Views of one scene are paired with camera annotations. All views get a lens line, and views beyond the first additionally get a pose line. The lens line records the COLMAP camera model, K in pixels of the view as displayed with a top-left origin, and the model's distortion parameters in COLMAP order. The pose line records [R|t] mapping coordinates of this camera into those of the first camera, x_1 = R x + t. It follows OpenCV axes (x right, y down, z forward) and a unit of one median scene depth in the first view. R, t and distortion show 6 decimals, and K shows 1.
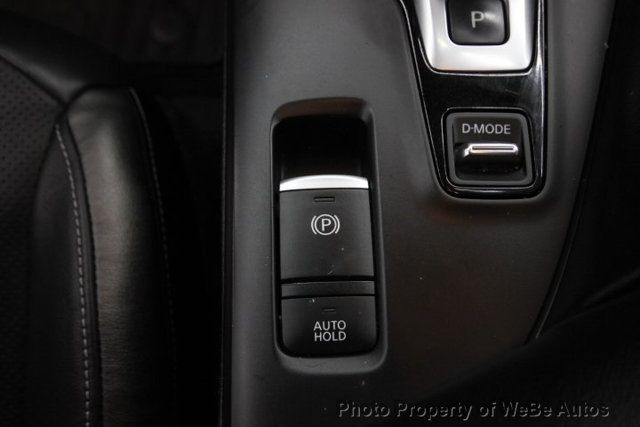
lens RADIAL K [[560.5, 0, 315.7], [0, 560.5, 232.1], [0, 0, 1]] dist [0.000711, 0.042619]
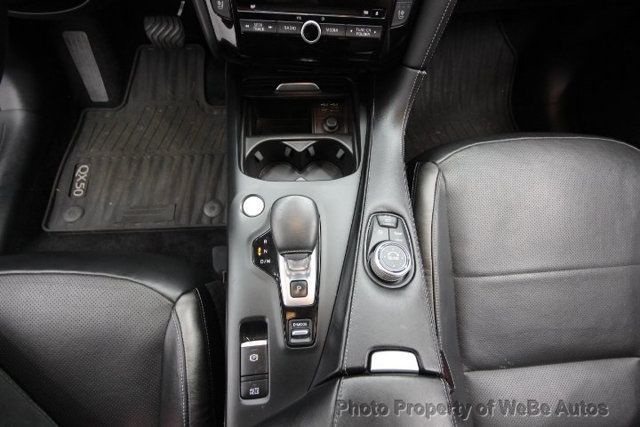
lens RADIAL K [[311.7, 0, 319.6], [0, 311.7, 228.1], [0, 0, 1]] dist [0.010924, -0.003046]
pose [[0.997454, -0.036552, 0.061227, 0.317574], [0.040264, 0.997354, -0.060526, -0.647062], [-0.058853, 0.062837, 0.996287, -0.965949]]
